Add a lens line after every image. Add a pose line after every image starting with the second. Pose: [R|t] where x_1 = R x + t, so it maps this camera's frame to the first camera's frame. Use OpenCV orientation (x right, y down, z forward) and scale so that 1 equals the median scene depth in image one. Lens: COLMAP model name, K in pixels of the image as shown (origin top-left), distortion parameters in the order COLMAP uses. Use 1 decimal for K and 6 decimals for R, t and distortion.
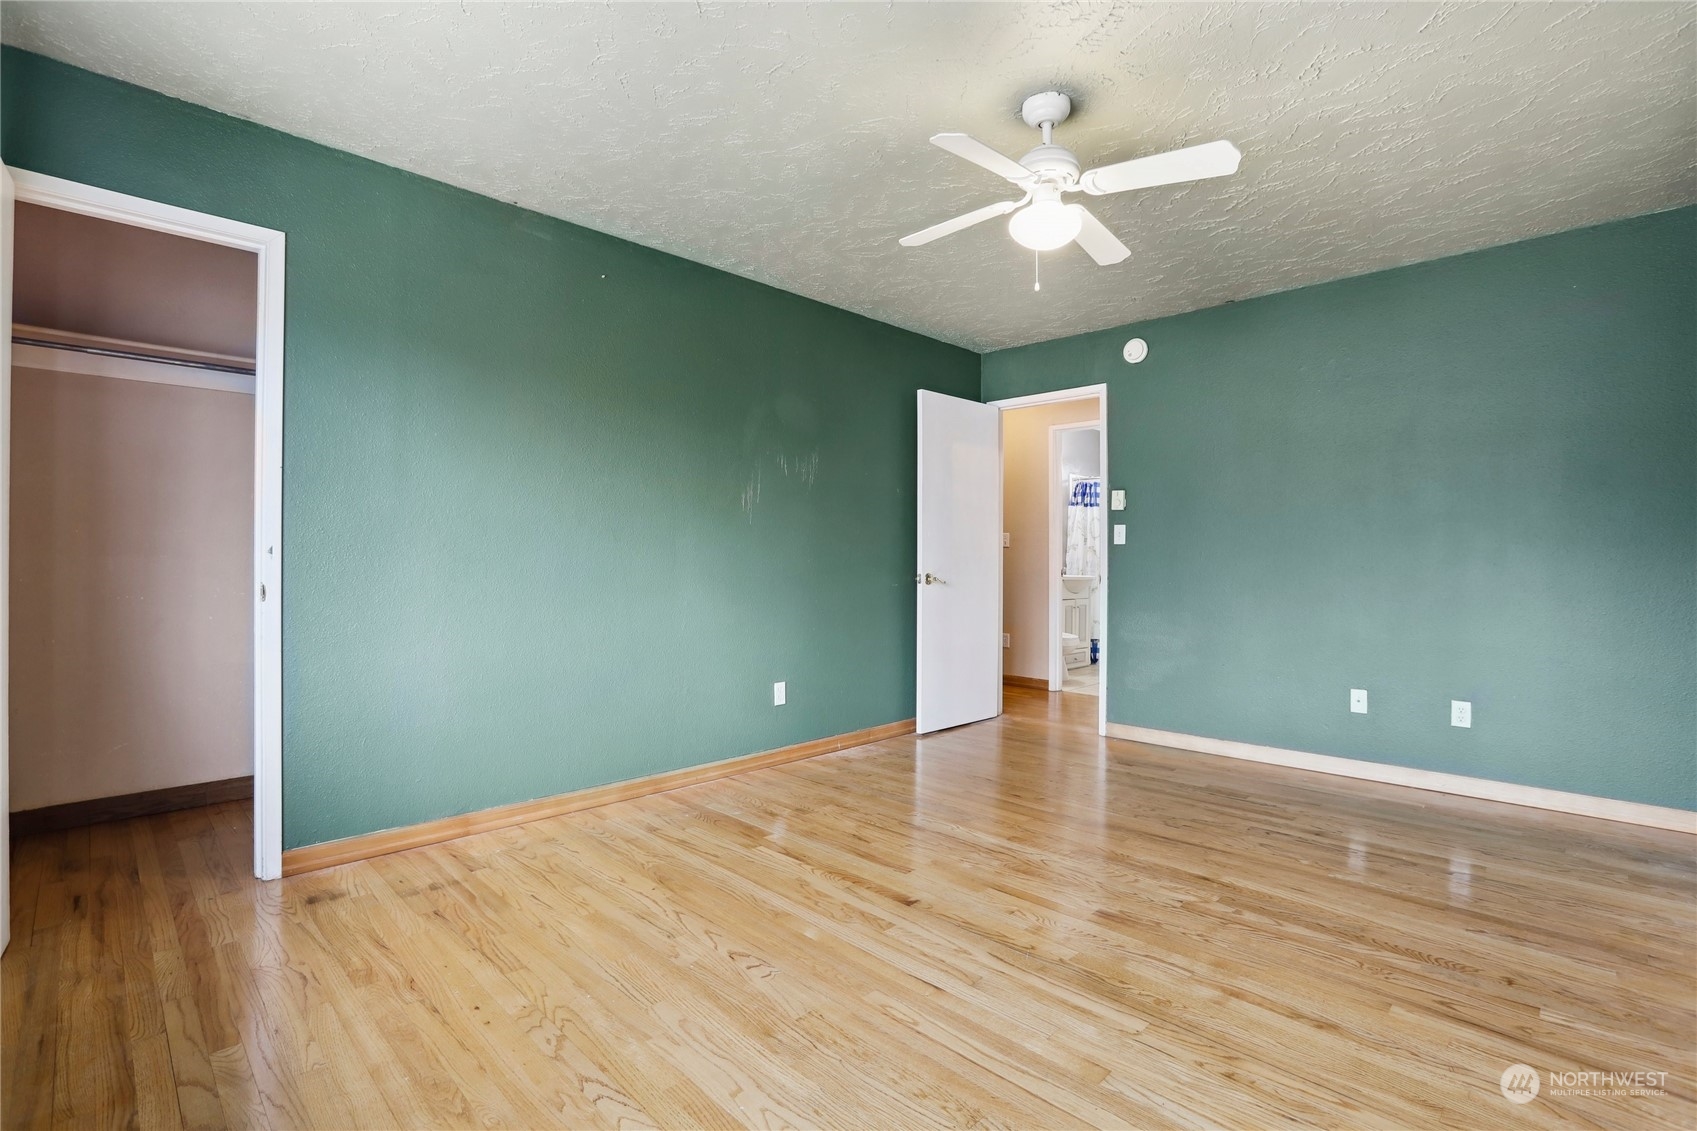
lens RADIAL K [[795.0, 0, 853.8], [0, 795.0, 562.5], [0, 0, 1]] dist [-0.026104, 0.013803]
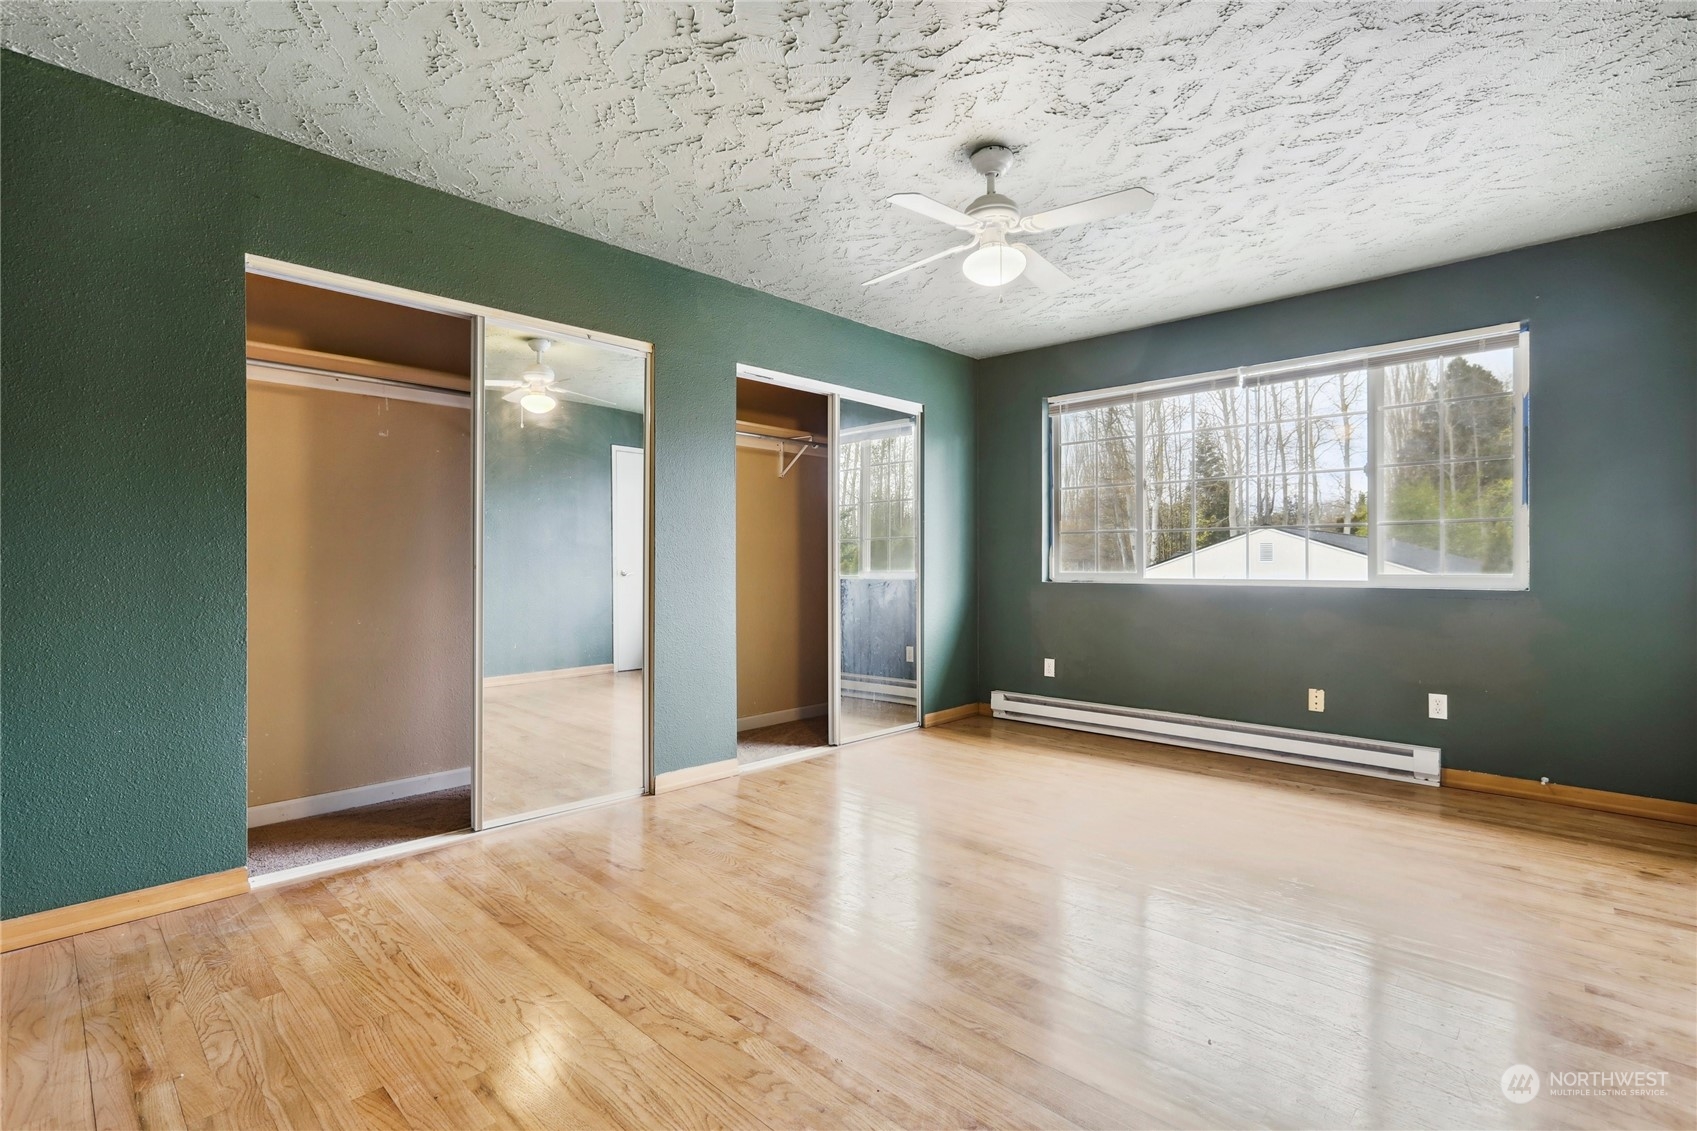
lens RADIAL K [[795.0, 0, 853.8], [0, 795.0, 562.5], [0, 0, 1]] dist [-0.026104, 0.013803]
pose [[-0.999896, -0.003809, -0.013907, 0.451400], [-0.003865, 0.999985, 0.003991, -0.008755], [0.013891, 0.004045, -0.999895, 2.091530]]
